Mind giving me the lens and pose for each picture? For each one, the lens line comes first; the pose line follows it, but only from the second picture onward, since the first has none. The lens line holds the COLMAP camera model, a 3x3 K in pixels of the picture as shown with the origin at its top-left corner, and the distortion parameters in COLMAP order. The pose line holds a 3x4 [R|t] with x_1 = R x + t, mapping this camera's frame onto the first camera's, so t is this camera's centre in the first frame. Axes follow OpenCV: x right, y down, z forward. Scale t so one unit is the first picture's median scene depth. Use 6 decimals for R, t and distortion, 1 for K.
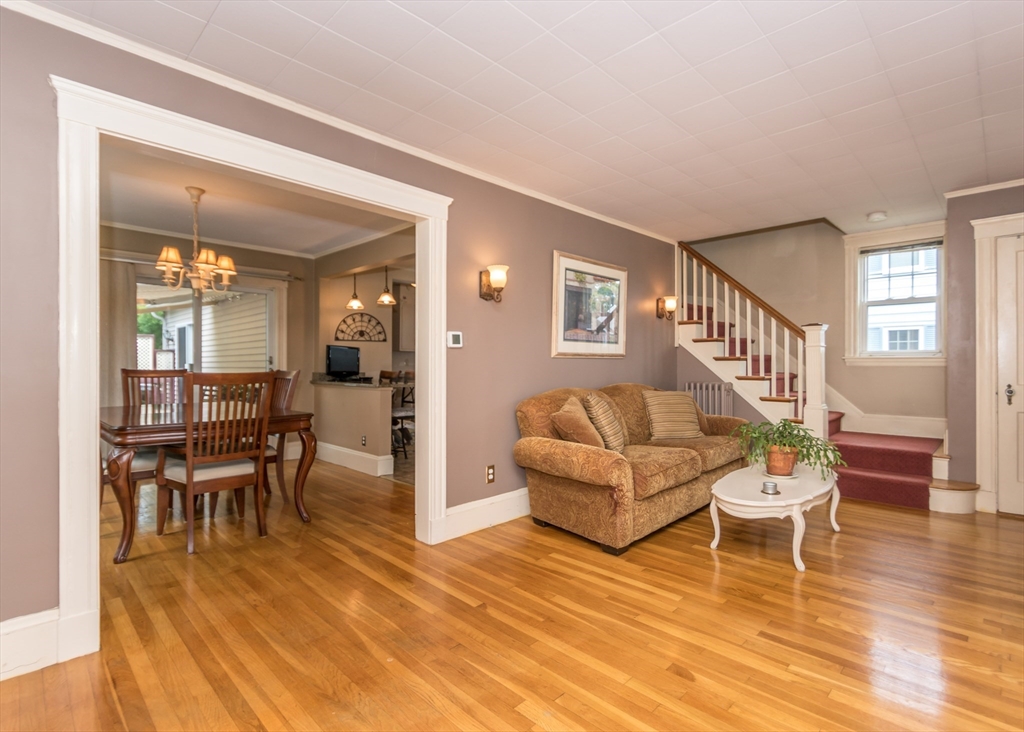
lens RADIAL K [[499.3, 0, 517.4], [0, 499.3, 364.2], [0, 0, 1]] dist [0.004669, -0.002219]
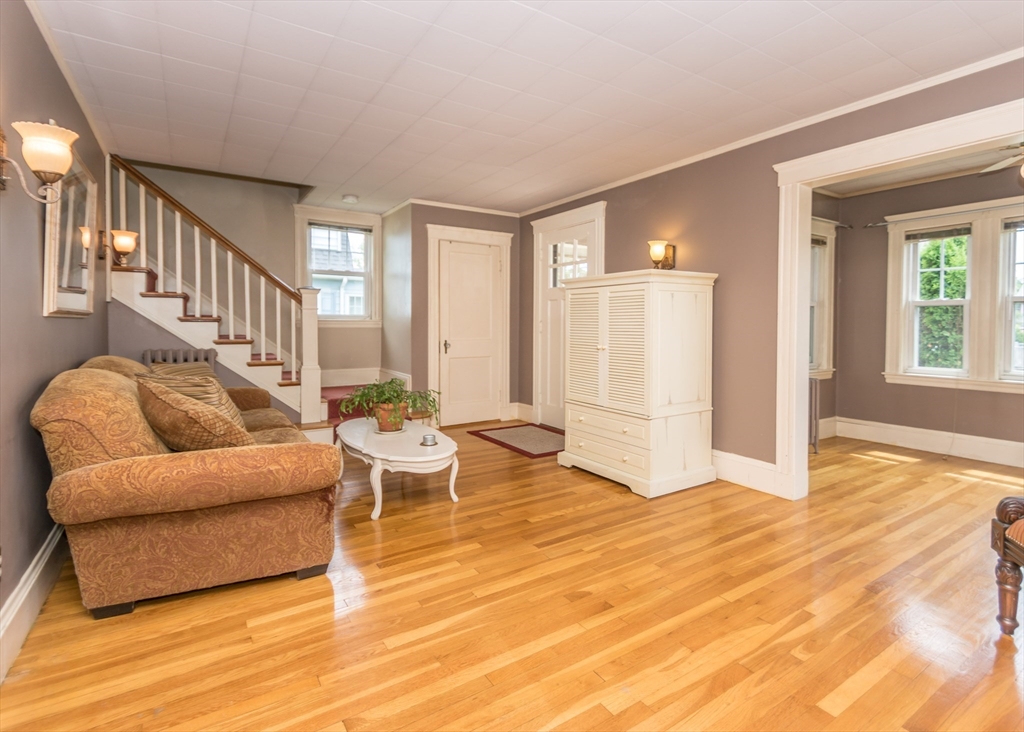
lens RADIAL K [[499.3, 0, 528.0], [0, 499.3, 333.6], [0, 0, 1]] dist [0.004669, -0.002219]
pose [[0.209085, -0.016143, 0.977764, -0.420857], [-0.002384, 0.999852, 0.017018, -0.005201], [-0.977895, -0.005889, 0.209016, 0.449193]]
